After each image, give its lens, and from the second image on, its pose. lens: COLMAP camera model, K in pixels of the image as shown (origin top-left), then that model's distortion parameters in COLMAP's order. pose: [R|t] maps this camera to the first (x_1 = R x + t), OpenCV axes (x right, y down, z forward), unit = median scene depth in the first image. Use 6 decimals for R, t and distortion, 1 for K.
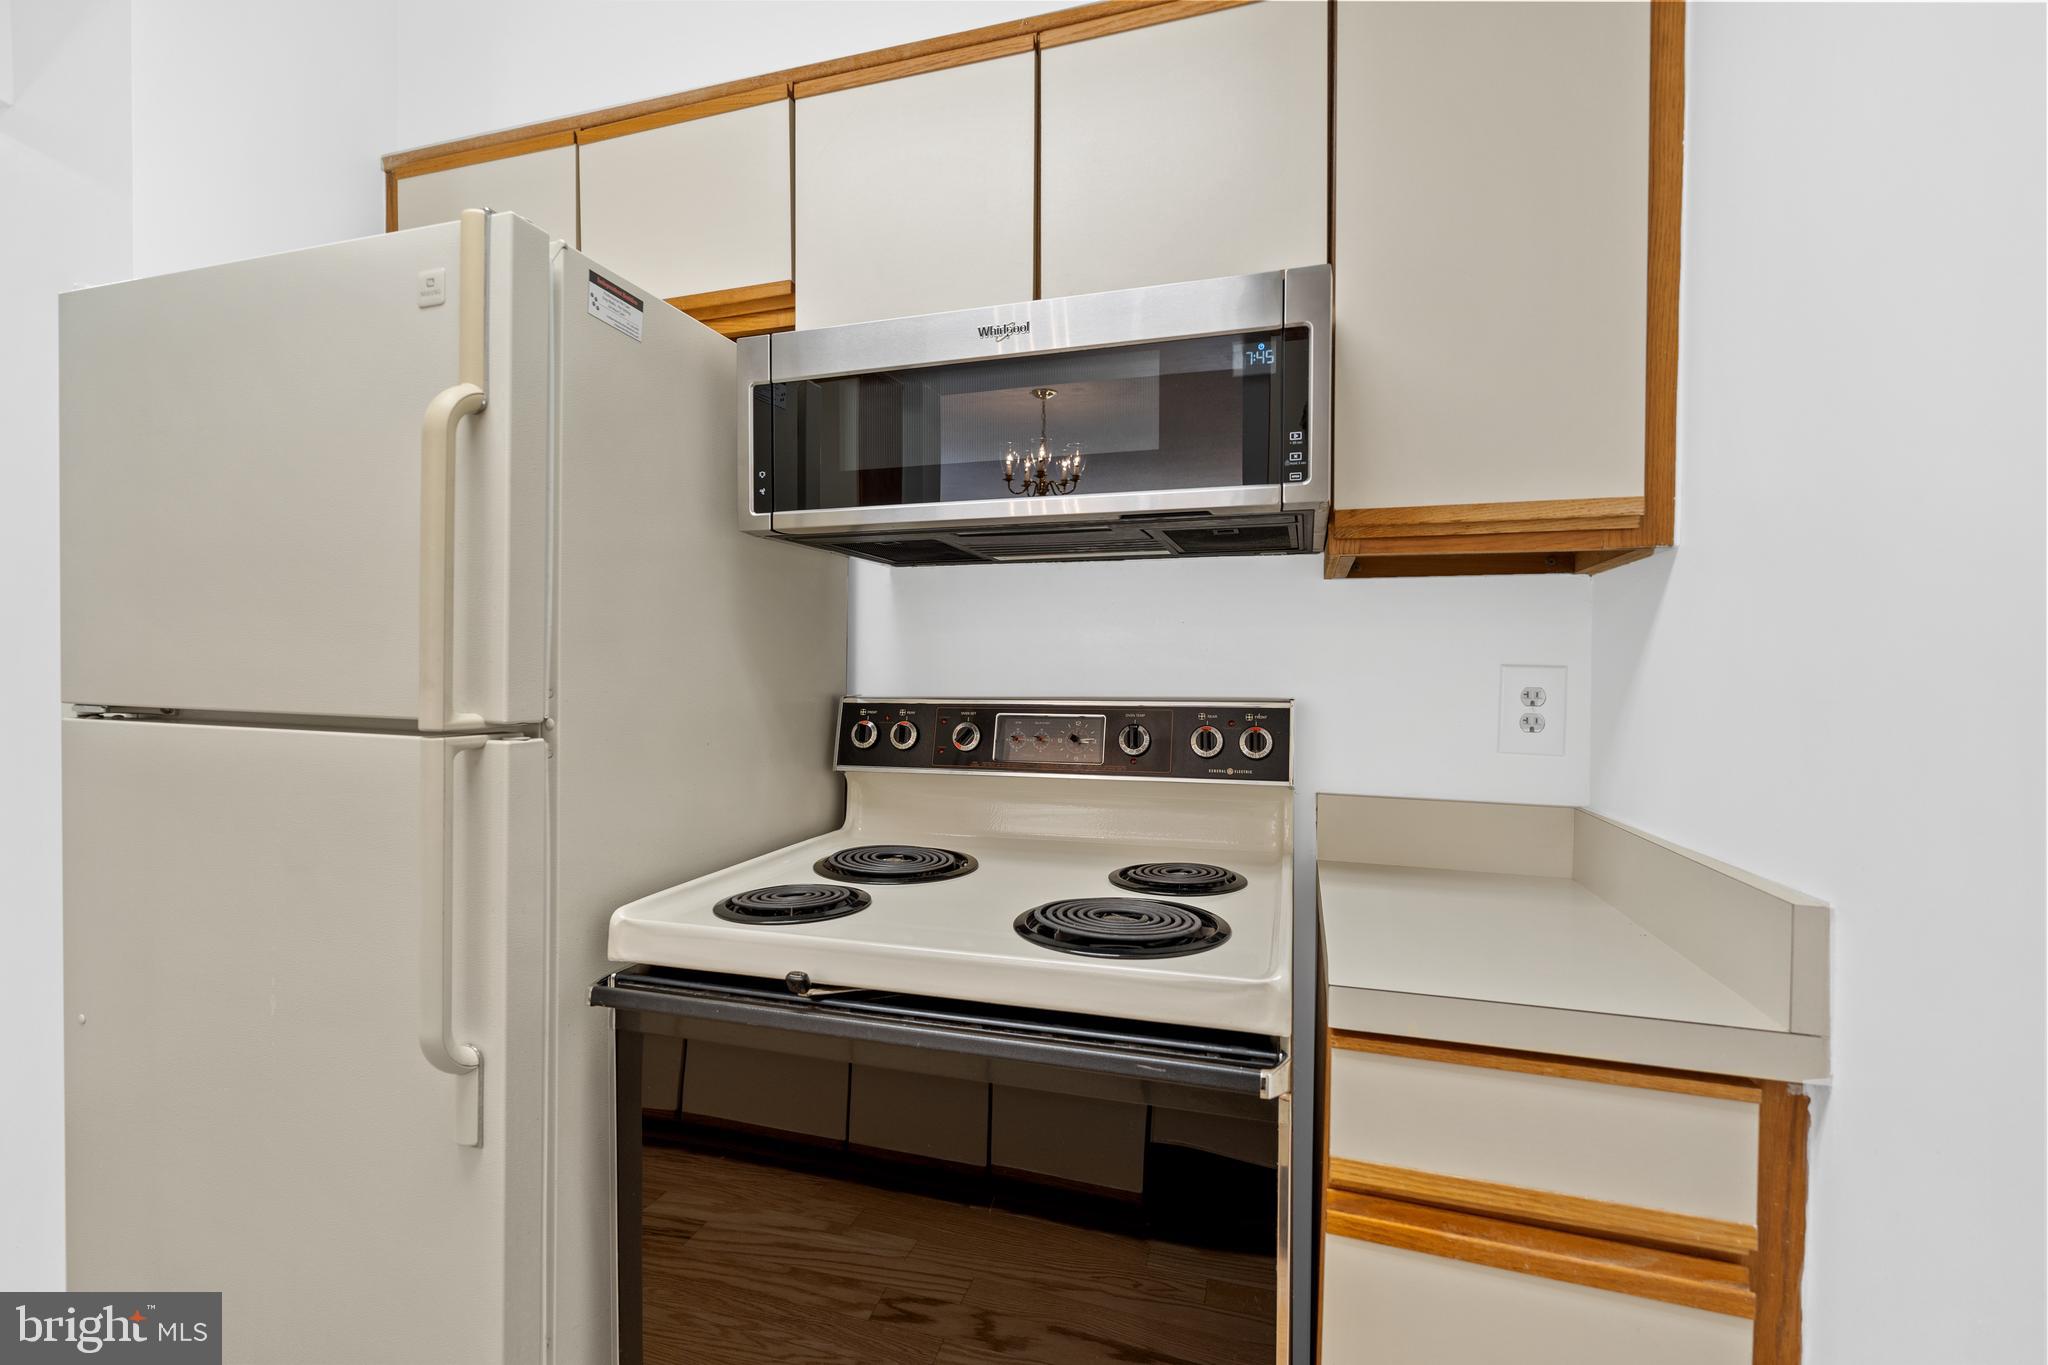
lens RADIAL K [[914.7, 0, 1025.5], [0, 914.7, 686.3], [0, 0, 1]] dist [-0.001691, -0.000650]
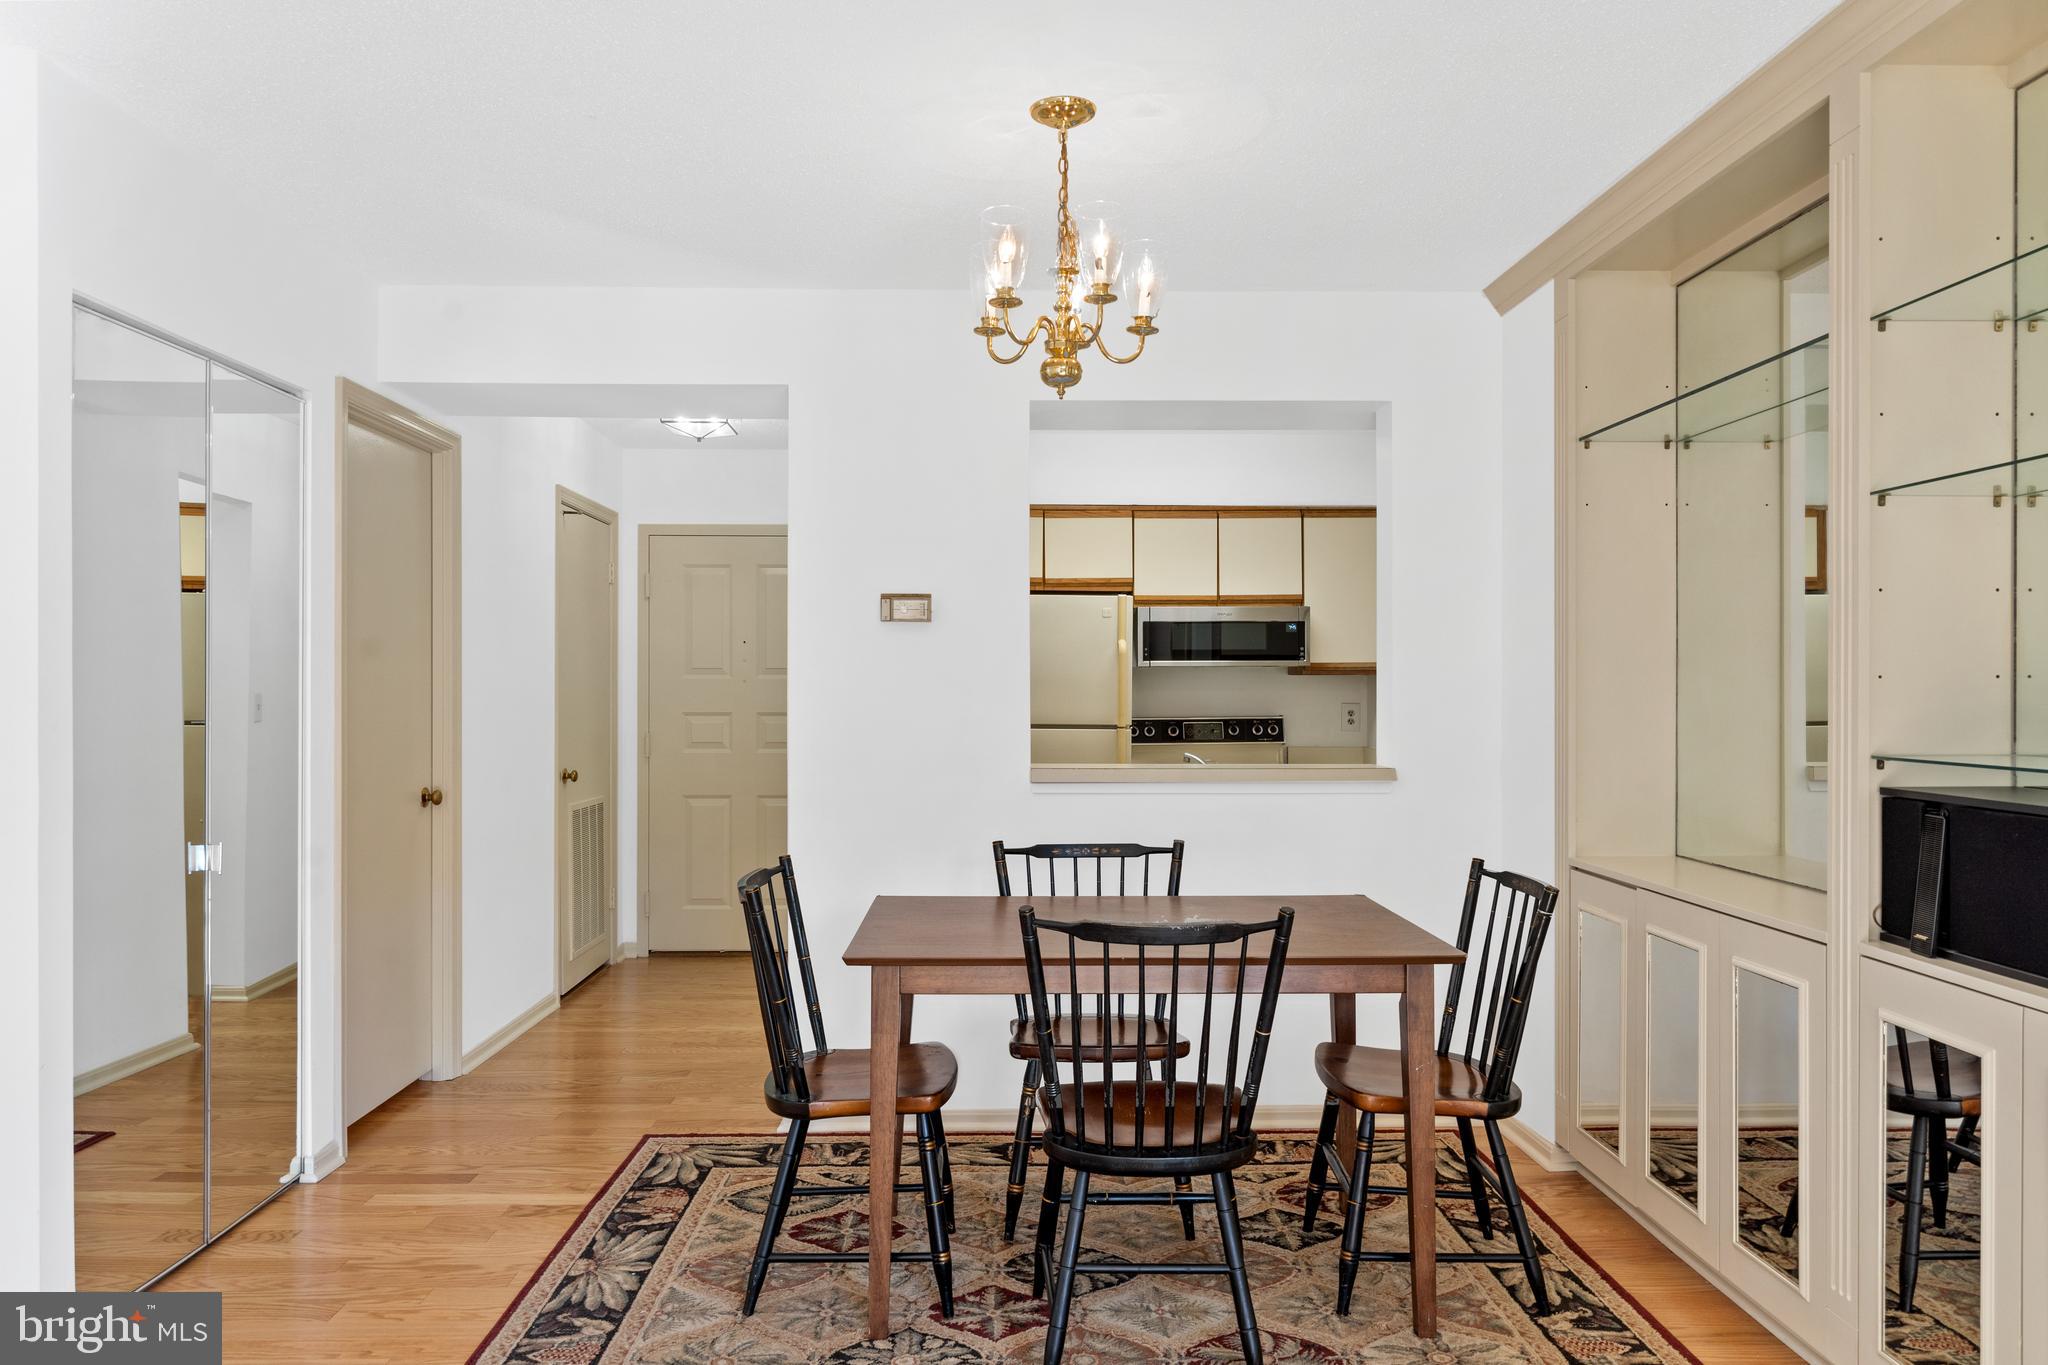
lens RADIAL K [[1366.9, 0, 1024.0], [0, 1366.9, 682.5], [0, 0, 1]] dist [-0.030565, 0.039826]
pose [[0.948683, -0.012814, 0.315970, -1.991981], [0.014279, 0.999895, -0.002321, -0.098881], [-0.315907, 0.006713, 0.948766, -3.094170]]
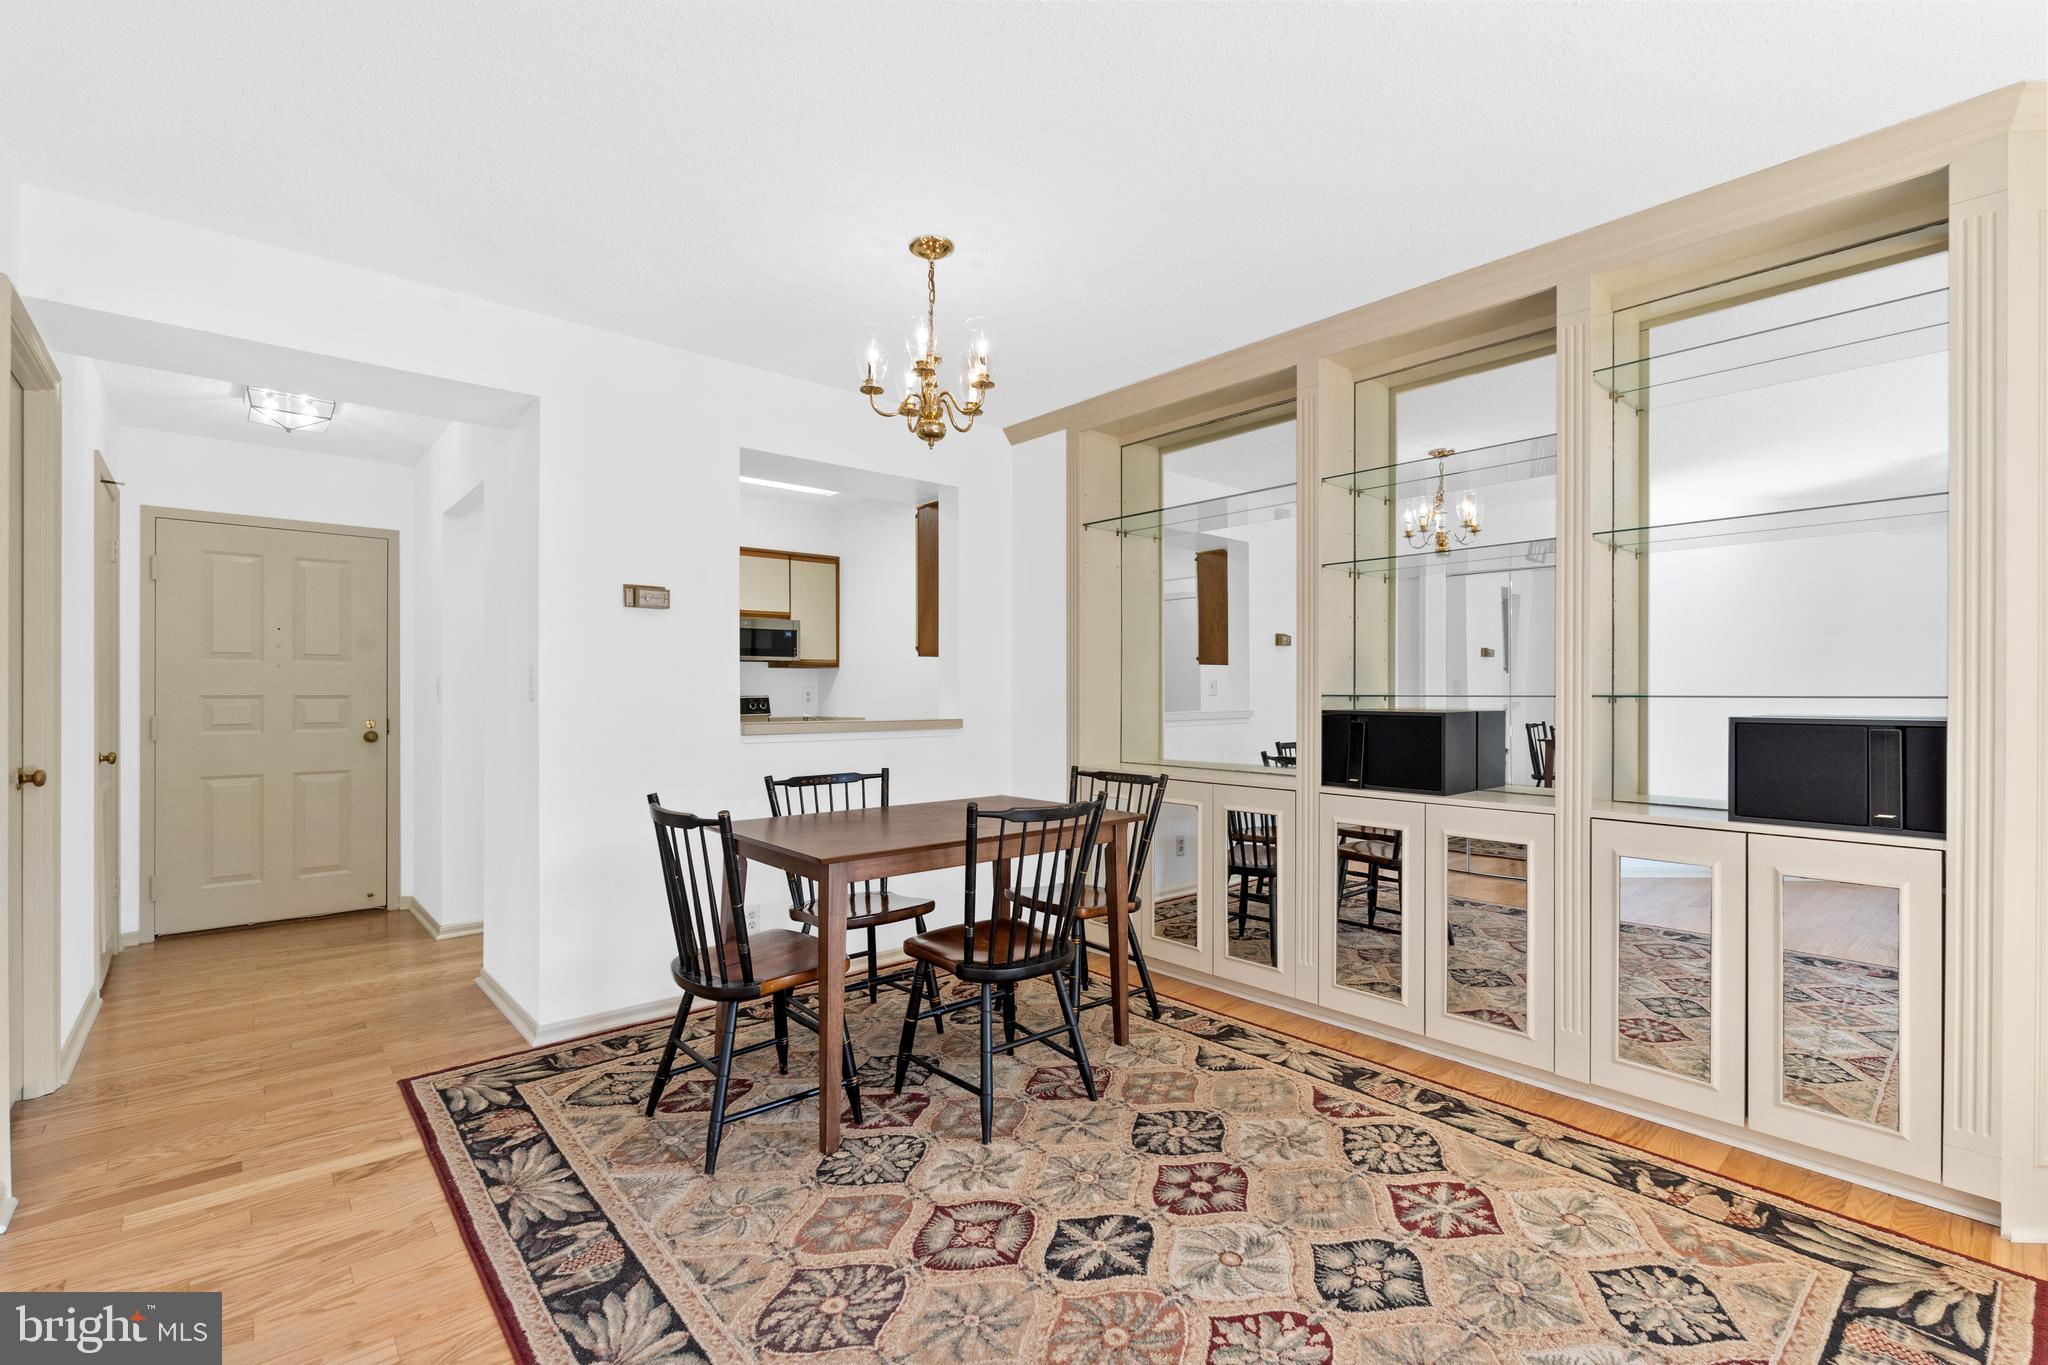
lens RADIAL K [[900.8, 0, 1021.7], [0, 900.8, 689.1], [0, 0, 1]] dist [-0.000633, -0.000394]
pose [[0.524897, -0.011429, 0.851089, -2.803876], [0.010986, 0.999918, 0.006652, -0.032827], [-0.851095, 0.005859, 0.524979, -2.362015]]
